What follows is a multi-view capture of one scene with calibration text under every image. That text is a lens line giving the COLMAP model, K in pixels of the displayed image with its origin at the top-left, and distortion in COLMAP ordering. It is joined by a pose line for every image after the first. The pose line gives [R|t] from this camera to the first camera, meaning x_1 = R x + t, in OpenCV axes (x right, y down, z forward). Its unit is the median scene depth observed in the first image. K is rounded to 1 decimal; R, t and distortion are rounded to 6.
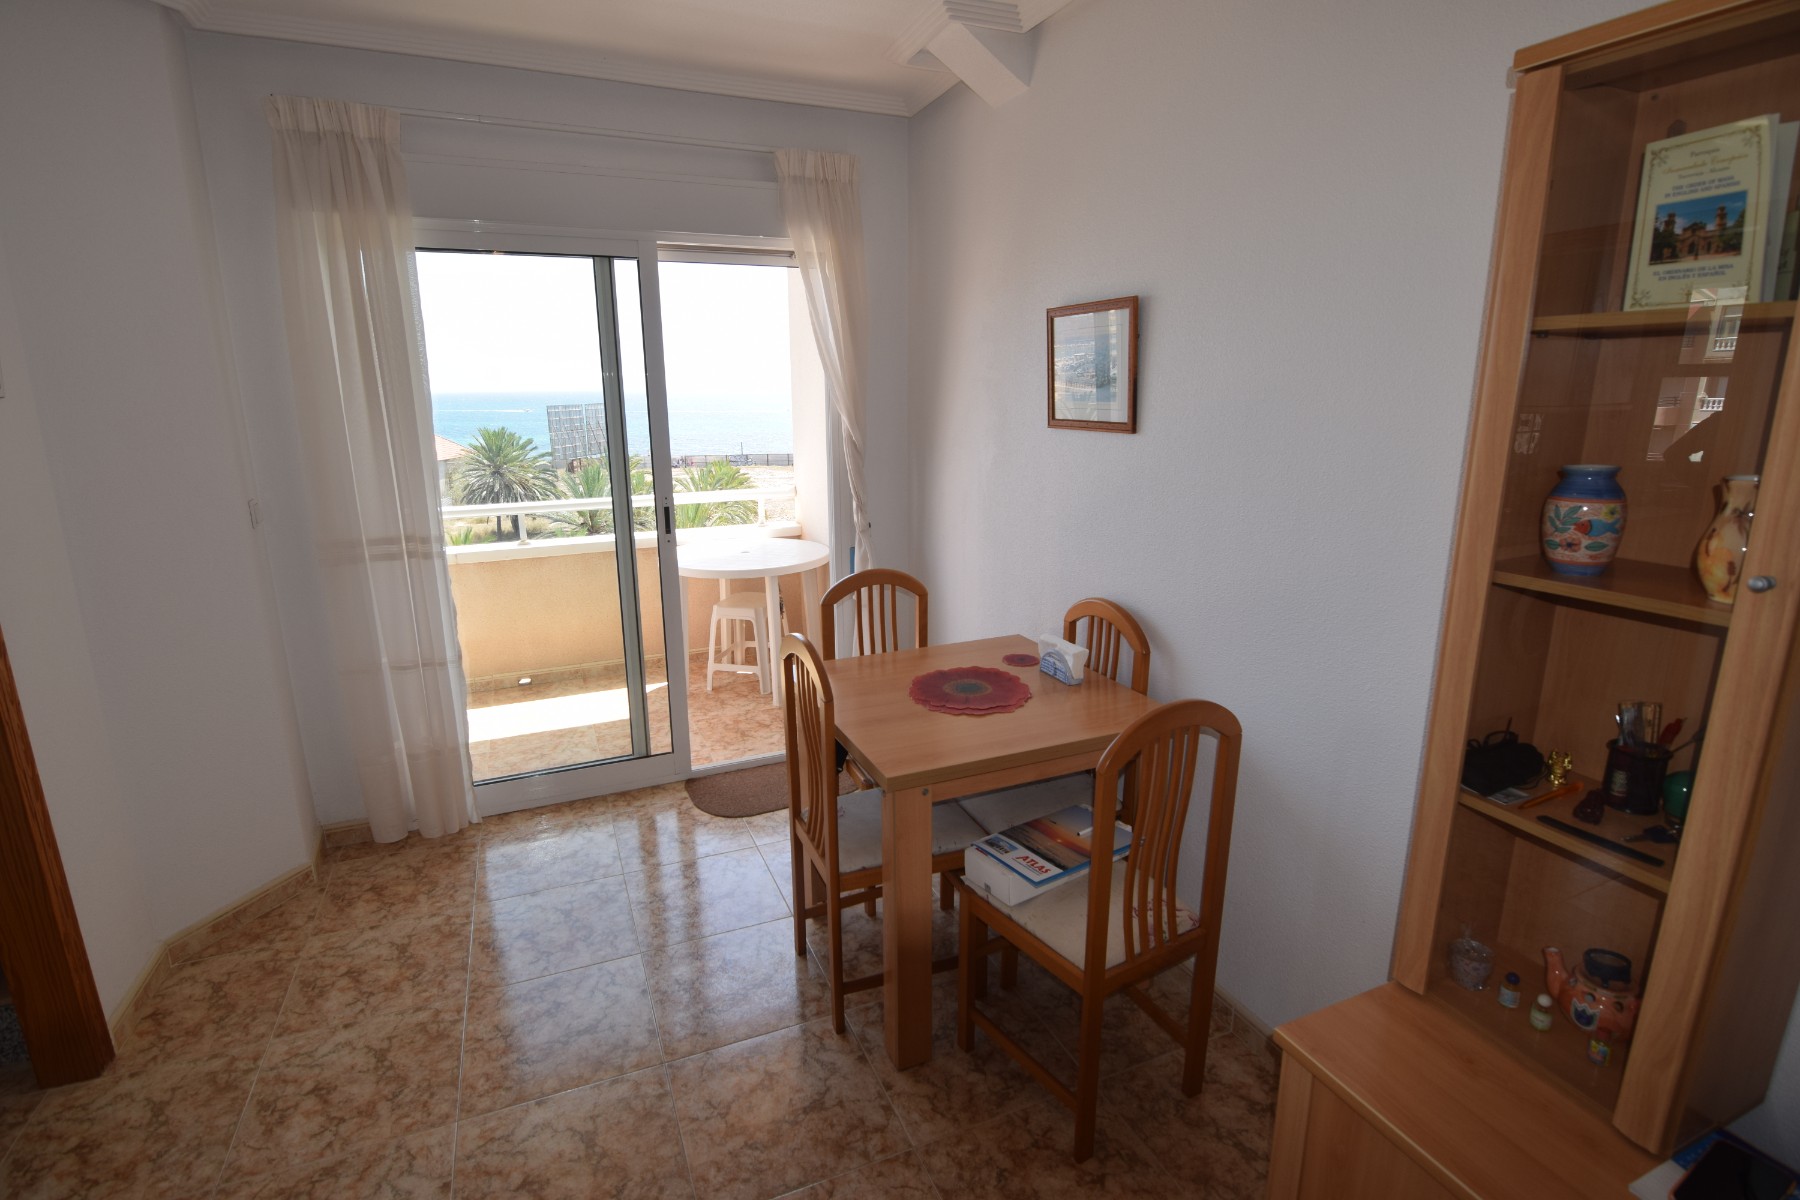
lens RADIAL K [[886.4, 0, 893.4], [0, 886.4, 600.5], [0, 0, 1]] dist [0.003166, 0.000017]
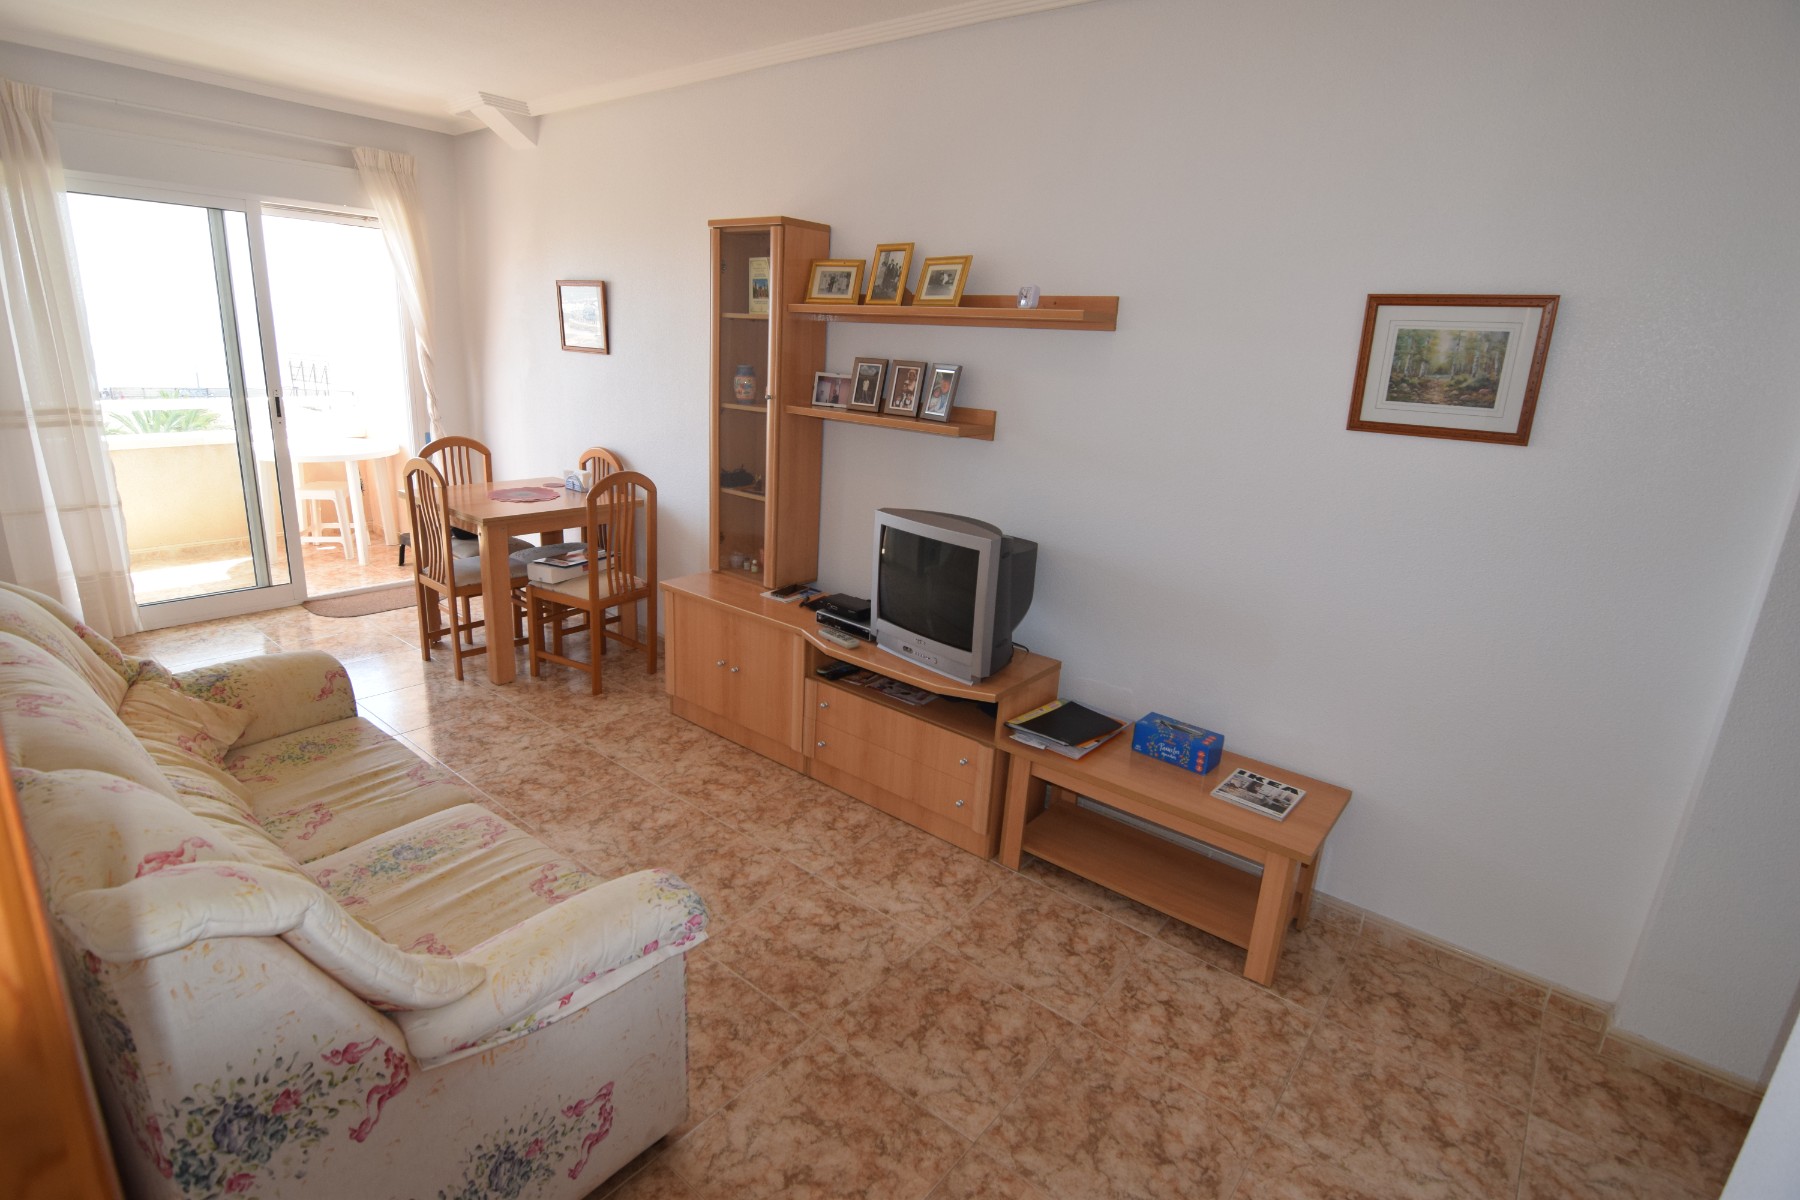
lens RADIAL K [[885.3, 0, 885.8], [0, 885.3, 604.5], [0, 0, 1]] dist [-0.020159, 0.000439]
pose [[0.882900, -0.070771, 0.464197, -0.109500], [0.042286, 0.996544, 0.071505, 0.222350], [-0.467653, -0.043502, 0.882841, -0.913035]]
